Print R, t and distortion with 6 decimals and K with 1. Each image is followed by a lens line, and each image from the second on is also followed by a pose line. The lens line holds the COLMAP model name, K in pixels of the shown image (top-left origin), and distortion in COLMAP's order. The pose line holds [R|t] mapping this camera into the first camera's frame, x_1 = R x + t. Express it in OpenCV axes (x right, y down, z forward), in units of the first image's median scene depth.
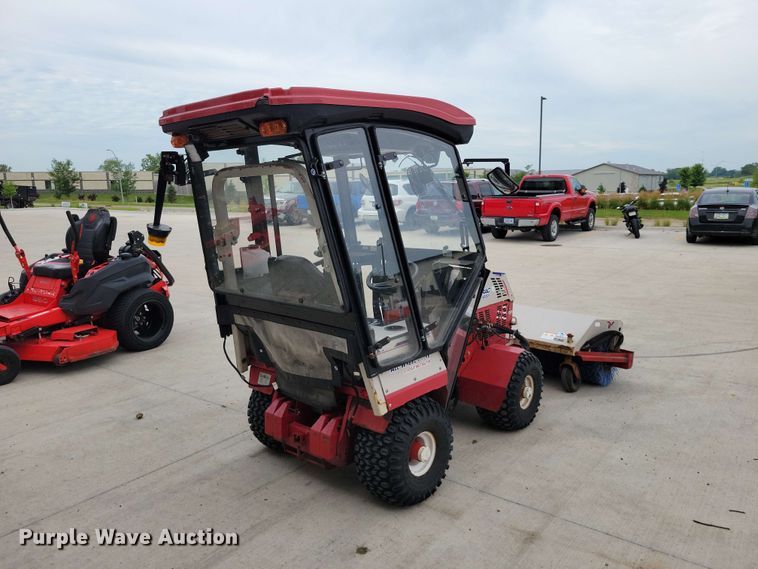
lens RADIAL K [[590.7, 0, 371.3], [0, 590.7, 276.6], [0, 0, 1]] dist [0.034864, -0.009833]
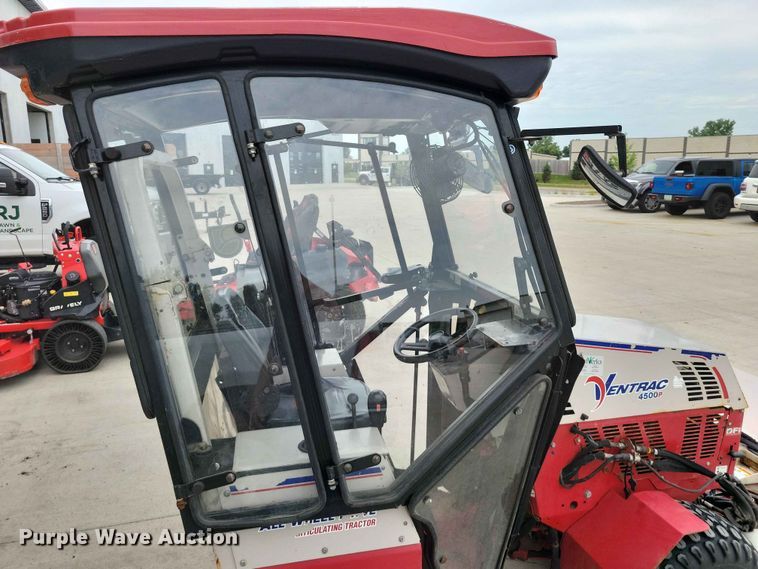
lens RADIAL K [[590.7, 0, 371.3], [0, 590.7, 276.6], [0, 0, 1]] dist [0.034864, -0.009833]
pose [[0.804718, 0.109824, -0.583410, 0.351249], [-0.089217, 0.993951, 0.064046, -0.098431], [0.586915, 0.000511, 0.809649, 0.528517]]
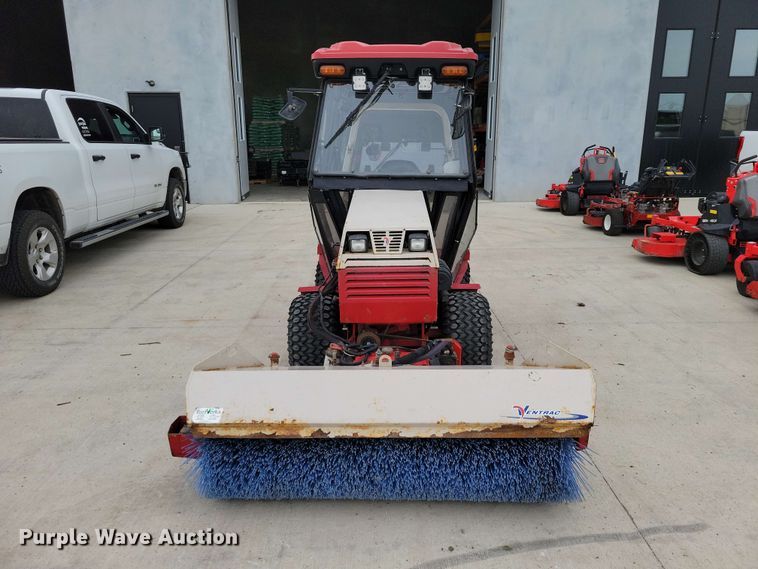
lens RADIAL K [[563.2, 0, 379.0], [0, 563.2, 284.5], [0, 0, 1]] dist [0.034185, -0.003792]
pose [[-0.791653, 0.172067, -0.586241, 0.794955], [-0.078416, 0.922972, 0.376793, -0.272124], [0.605917, 0.344260, -0.717181, 2.006944]]
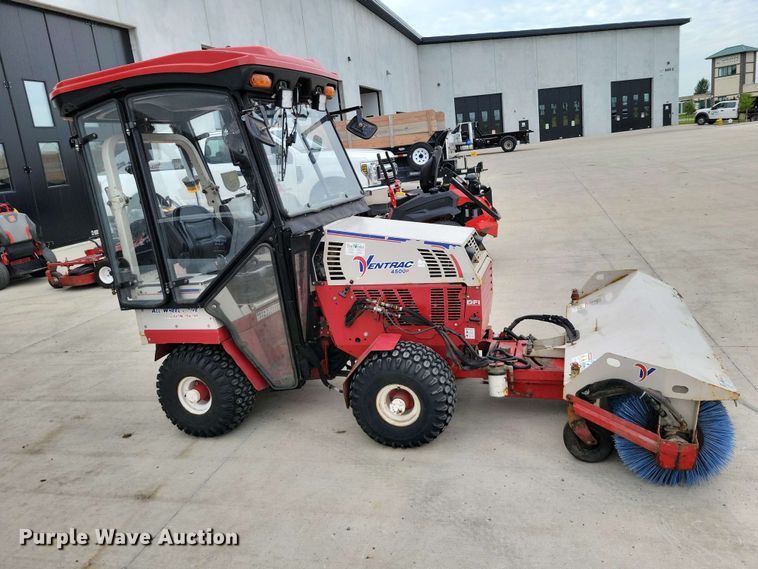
lens RADIAL K [[589.1, 0, 377.7], [0, 589.1, 293.7], [0, 0, 1]] dist [0.037041, -0.008435]
pose [[0.374178, 0.198580, -0.905846, 1.064724], [-0.040148, 0.979357, 0.198111, -0.106632], [0.926487, -0.037761, 0.374427, 0.832780]]
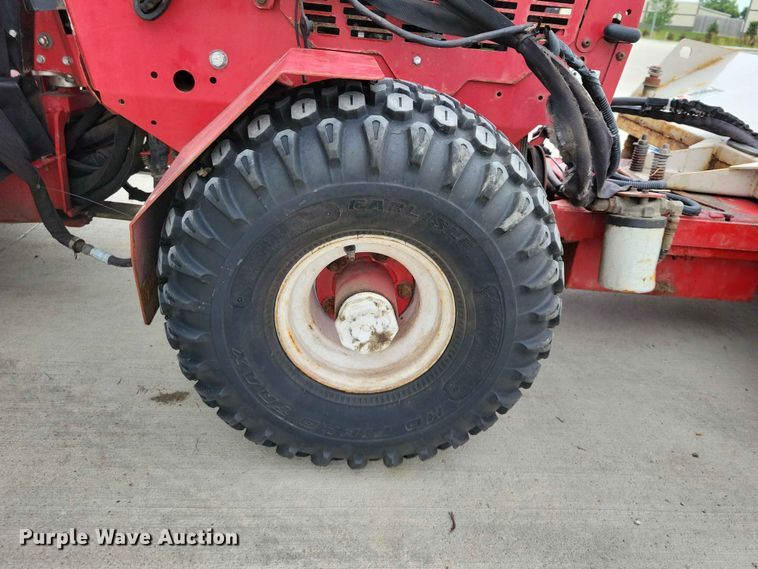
lens RADIAL K [[616.9, 0, 379.0], [0, 616.9, 284.5], [0, 0, 1]] dist [0.010252, 0.004818]
pose [[0.668028, 0.356831, -0.653001, 0.462847], [-0.193183, 0.930603, 0.310898, 0.143513], [0.718623, -0.081540, 0.690603, 1.023840]]
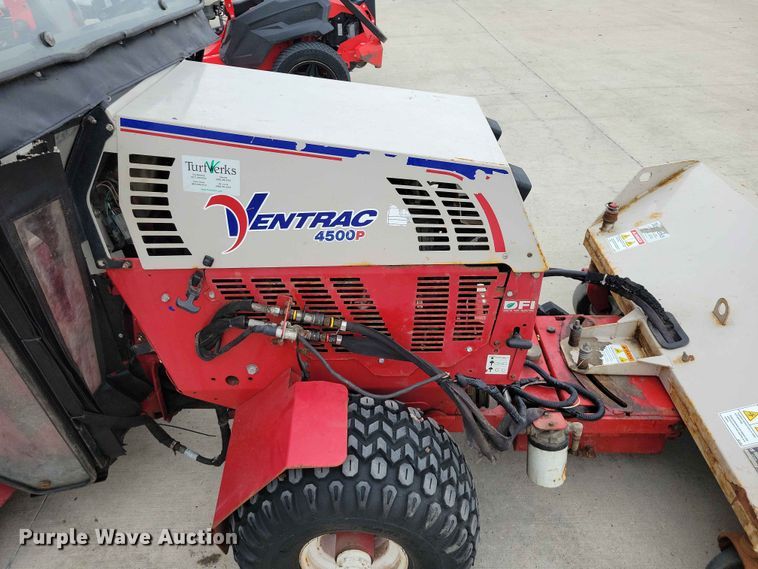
lens RADIAL K [[578.5, 0, 366.4], [0, 578.5, 287.8], [0, 0, 1]] dist [0.029561, -0.002973]
pose [[0.608076, 0.414407, -0.677134, 0.492196], [-0.084081, 0.881764, 0.464136, -0.093931], [0.789414, -0.225295, 0.571023, 1.019831]]
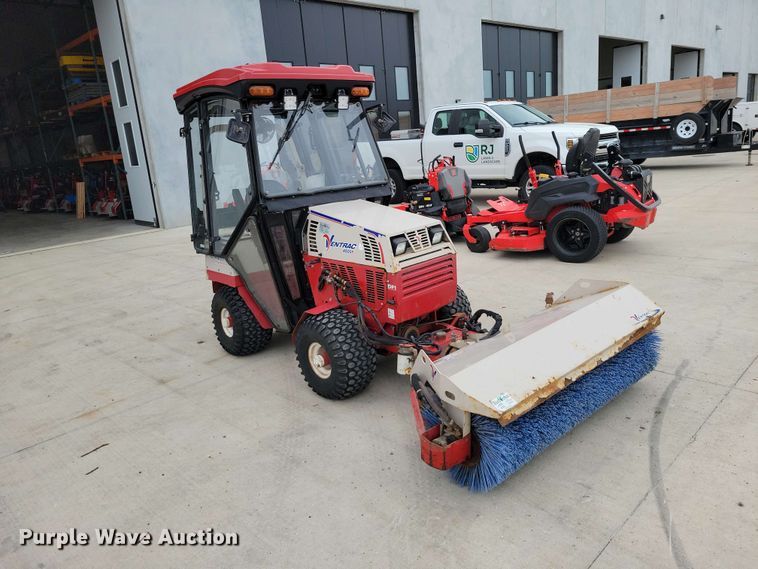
lens RADIAL K [[566.9, 0, 372.2], [0, 566.9, 274.7], [0, 0, 1]] dist [0.028412, -0.004032]
pose [[-0.150115, 0.252730, -0.955821, 1.239997], [-0.065350, 0.962125, 0.264660, -0.197925], [0.986506, 0.102192, -0.127914, 1.394009]]
